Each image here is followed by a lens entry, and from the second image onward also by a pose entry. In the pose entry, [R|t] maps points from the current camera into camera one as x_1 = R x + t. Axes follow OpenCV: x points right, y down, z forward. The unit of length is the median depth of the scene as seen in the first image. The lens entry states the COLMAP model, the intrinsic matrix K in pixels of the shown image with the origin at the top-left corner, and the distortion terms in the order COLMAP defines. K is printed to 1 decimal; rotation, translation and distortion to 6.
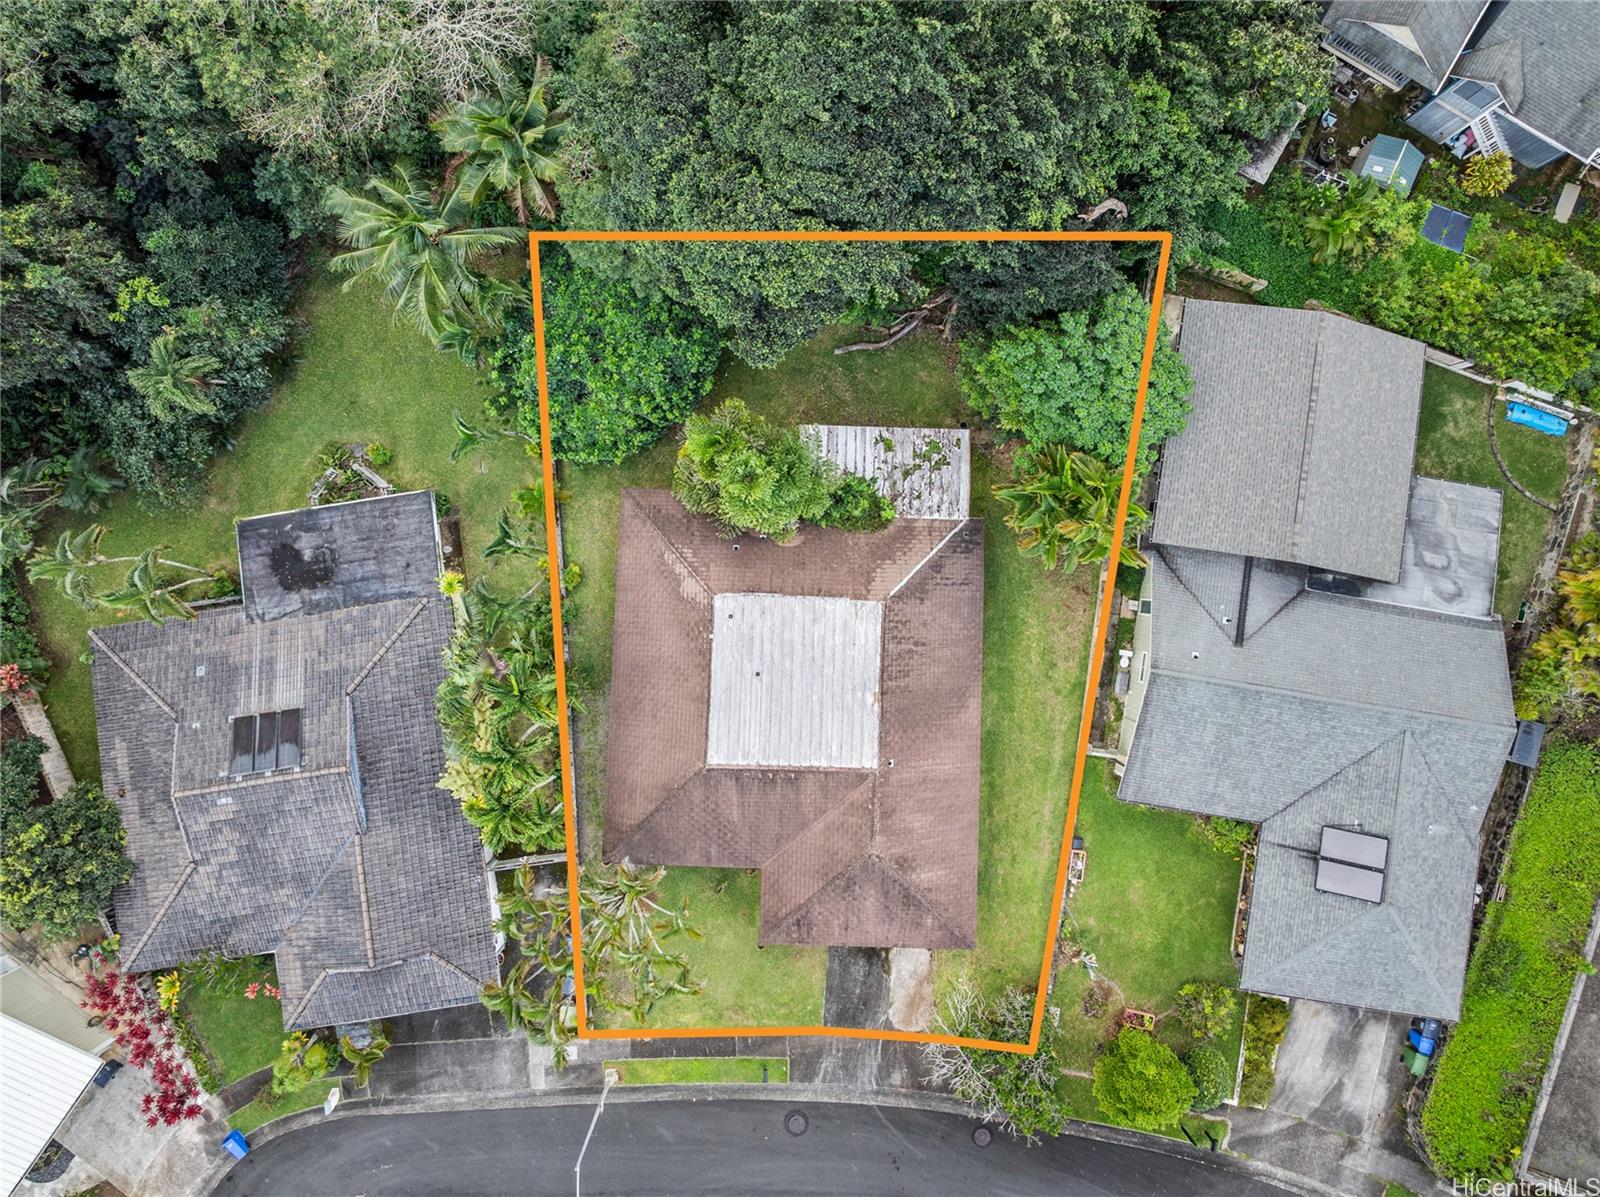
lens RADIAL K [[1202.5, 0, 800.0], [0, 1202.5, 598.5], [0, 0, 1]] dist [-0.016468, -0.001973]
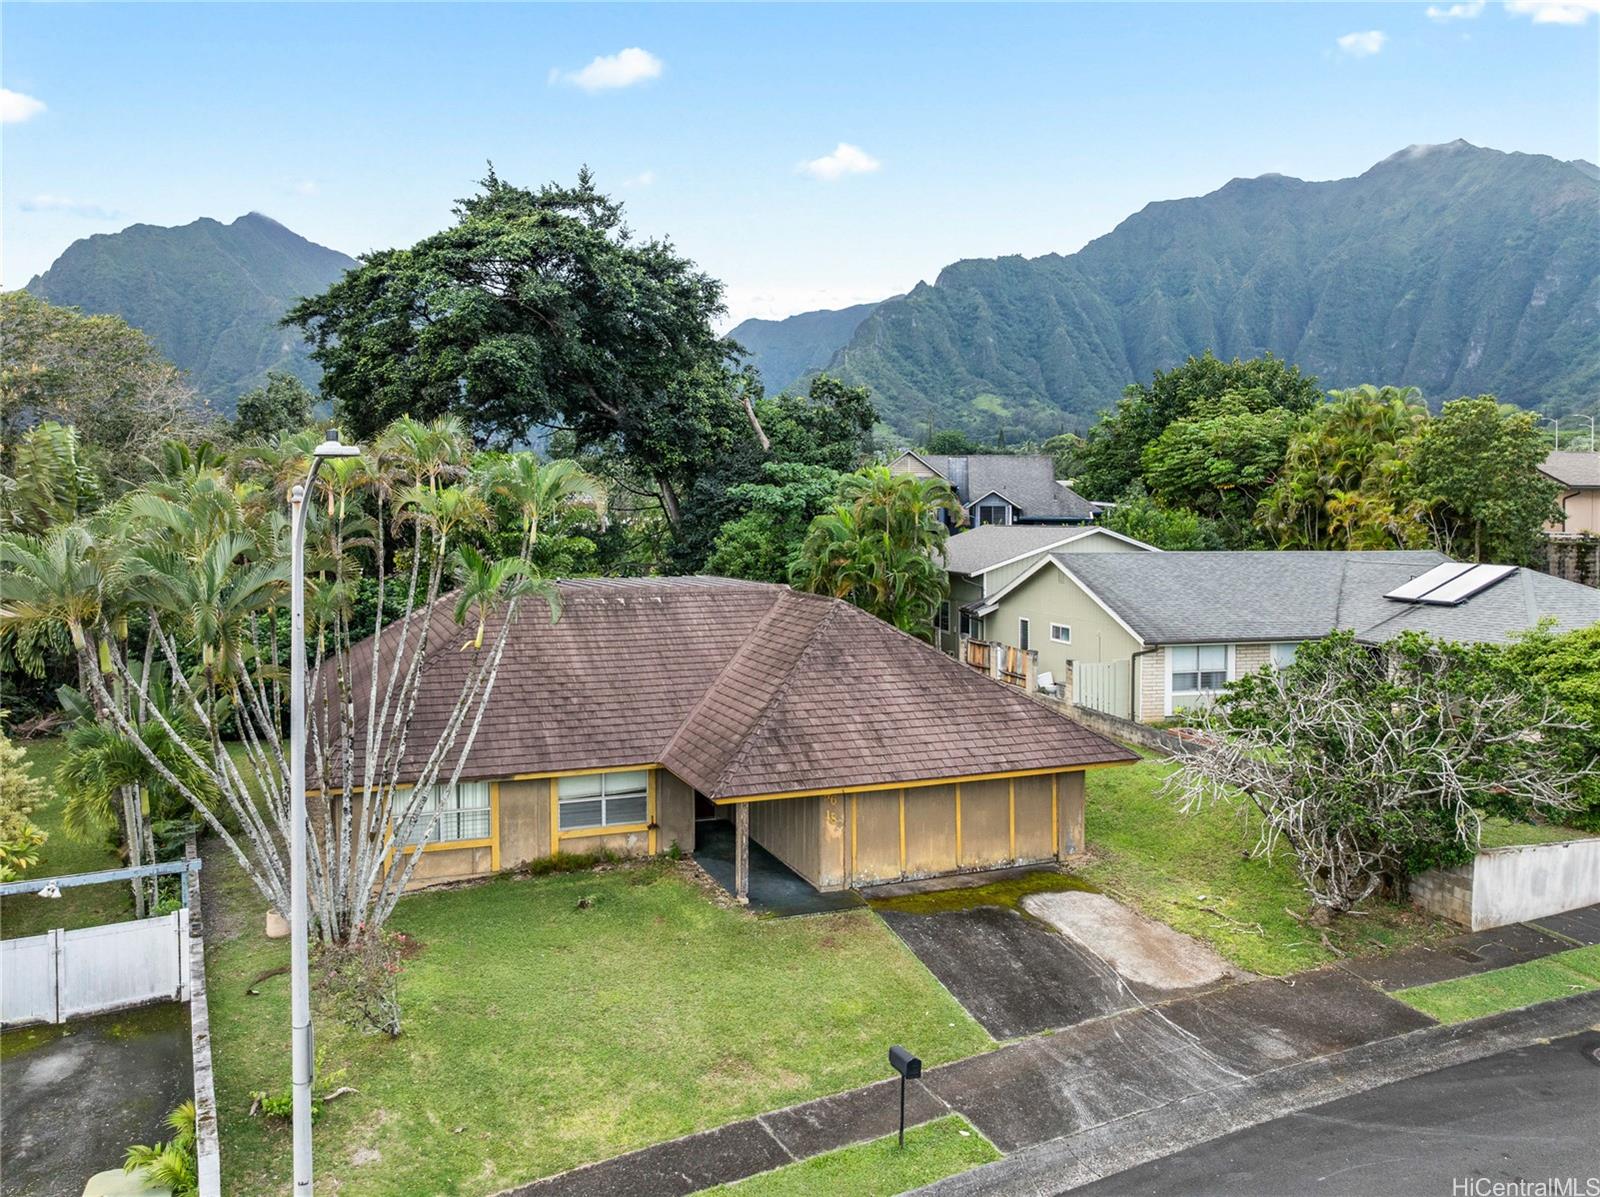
lens RADIAL K [[1202.5, 0, 800.0], [0, 1202.5, 598.5], [0, 0, 1]] dist [-0.016468, -0.001973]
pose [[0.909287, -0.018698, 0.415748, -0.164891], [0.415465, 0.098831, -0.904224, 0.623301], [-0.024181, 0.994929, 0.097634, 0.851805]]
